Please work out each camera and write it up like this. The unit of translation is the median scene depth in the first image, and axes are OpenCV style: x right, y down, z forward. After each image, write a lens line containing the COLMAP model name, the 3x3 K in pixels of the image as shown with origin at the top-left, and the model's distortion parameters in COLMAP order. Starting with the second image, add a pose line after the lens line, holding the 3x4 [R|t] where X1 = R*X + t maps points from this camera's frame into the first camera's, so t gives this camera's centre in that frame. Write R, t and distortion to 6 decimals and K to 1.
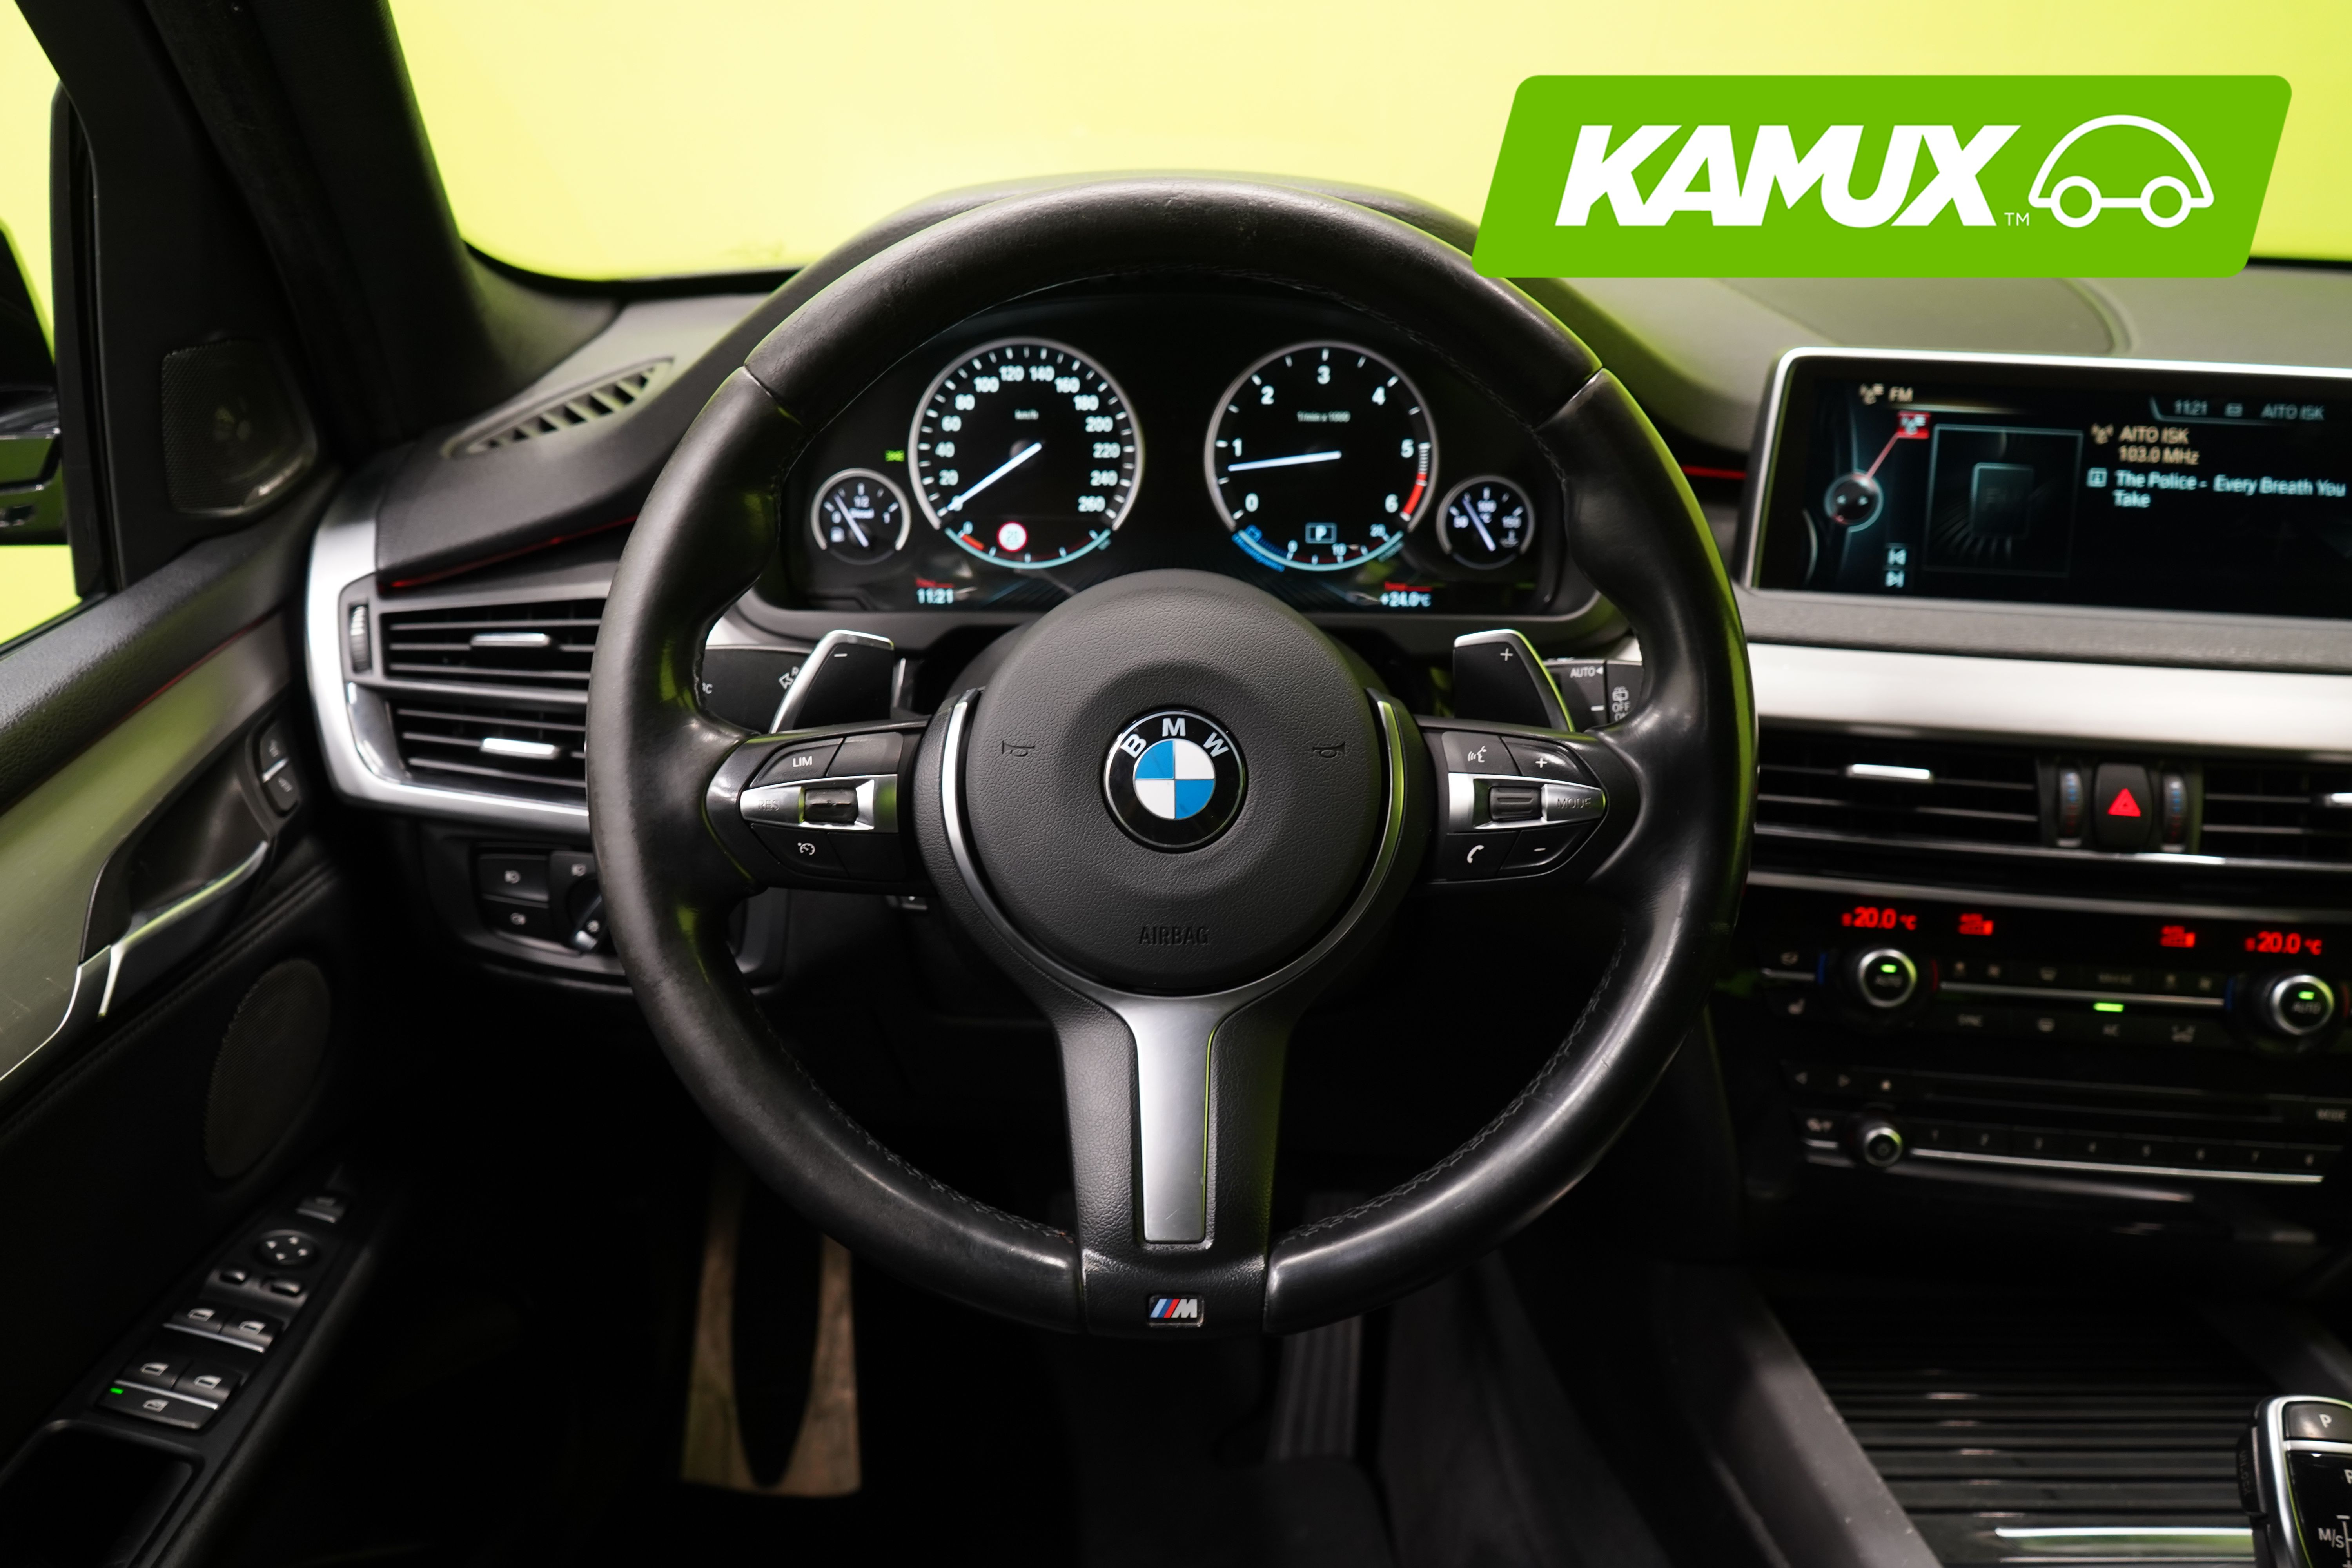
lens RADIAL K [[1977.4, 0, 1176.8], [0, 1977.4, 779.6], [0, 0, 1]] dist [-0.007000, 0.017249]
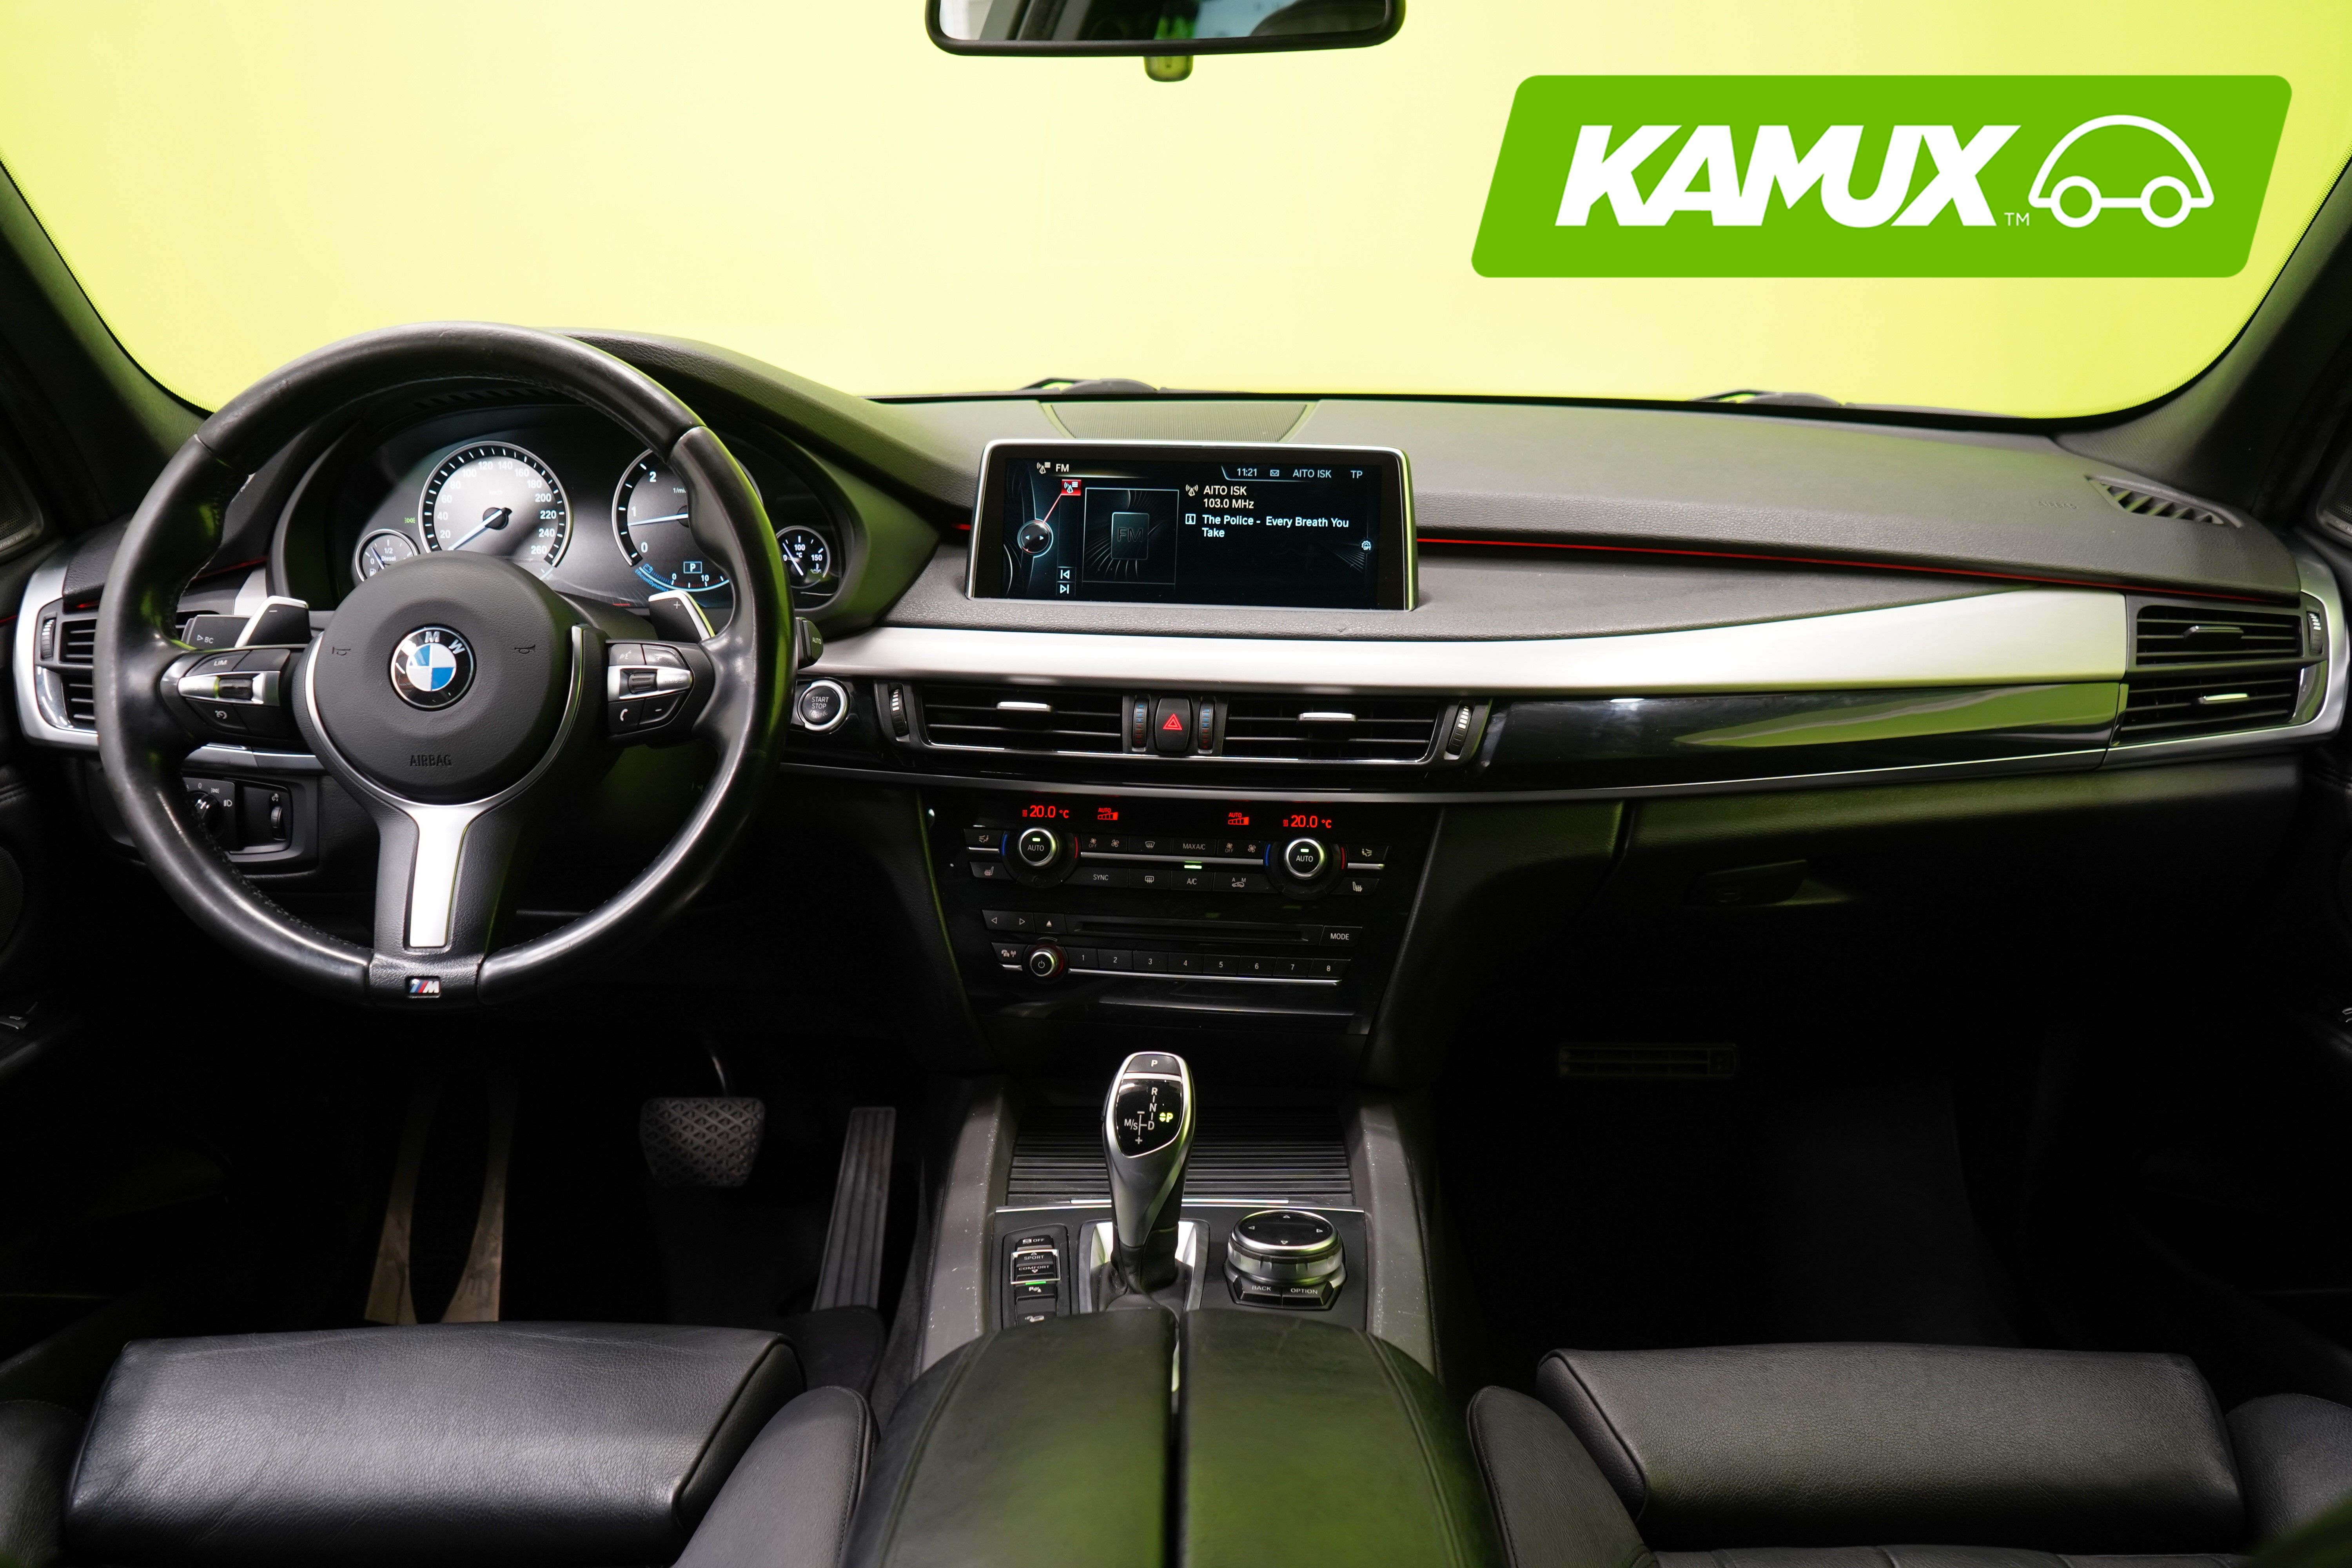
lens RADIAL K [[1907.3, 0, 1174.1], [0, 1907.3, 788.5], [0, 0, 1]] dist [0.000711, 0.001871]
pose [[0.999439, -0.012235, -0.031177, 0.502597], [0.008968, 0.994657, -0.102849, 0.203465], [0.032269, 0.102511, 0.994208, -0.430098]]
